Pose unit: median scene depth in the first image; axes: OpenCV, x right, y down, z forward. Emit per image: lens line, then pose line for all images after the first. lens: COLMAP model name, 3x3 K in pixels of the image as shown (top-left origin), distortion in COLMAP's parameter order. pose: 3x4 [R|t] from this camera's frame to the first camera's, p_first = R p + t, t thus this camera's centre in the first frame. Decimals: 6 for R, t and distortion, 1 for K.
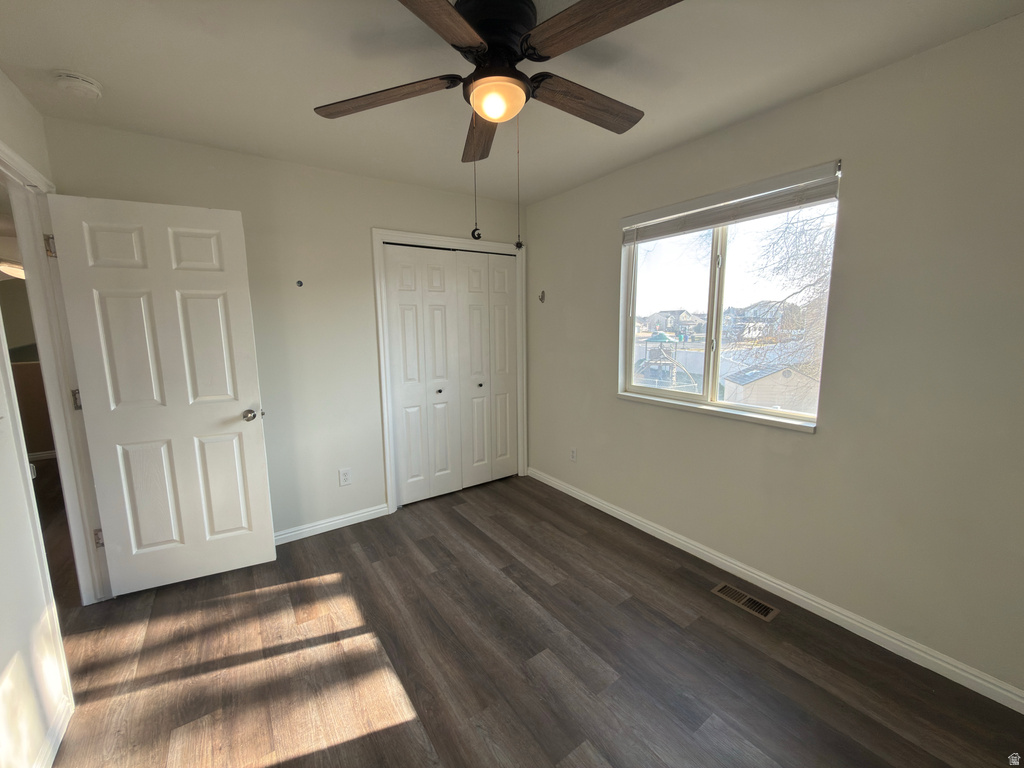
lens RADIAL K [[406.2, 0, 513.8], [0, 406.2, 385.1], [0, 0, 1]] dist [-0.000651, -0.000345]
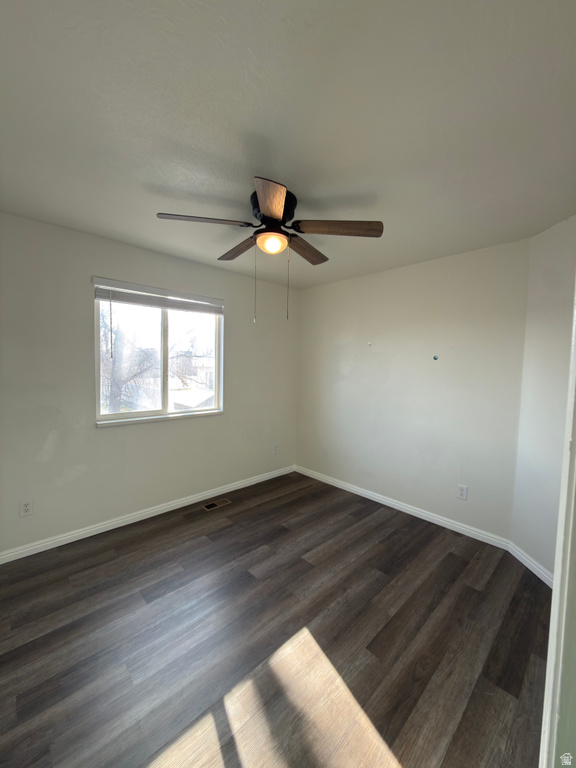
lens RADIAL K [[304.7, 0, 288.4], [0, 304.7, 382.7], [0, 0, 1]] dist [-0.000651, -0.000345]
pose [[-0.148129, -0.048563, 0.987775, -0.832460], [0.126556, 0.989651, 0.067634, -0.104170], [-0.980837, 0.135028, -0.140450, 0.703330]]
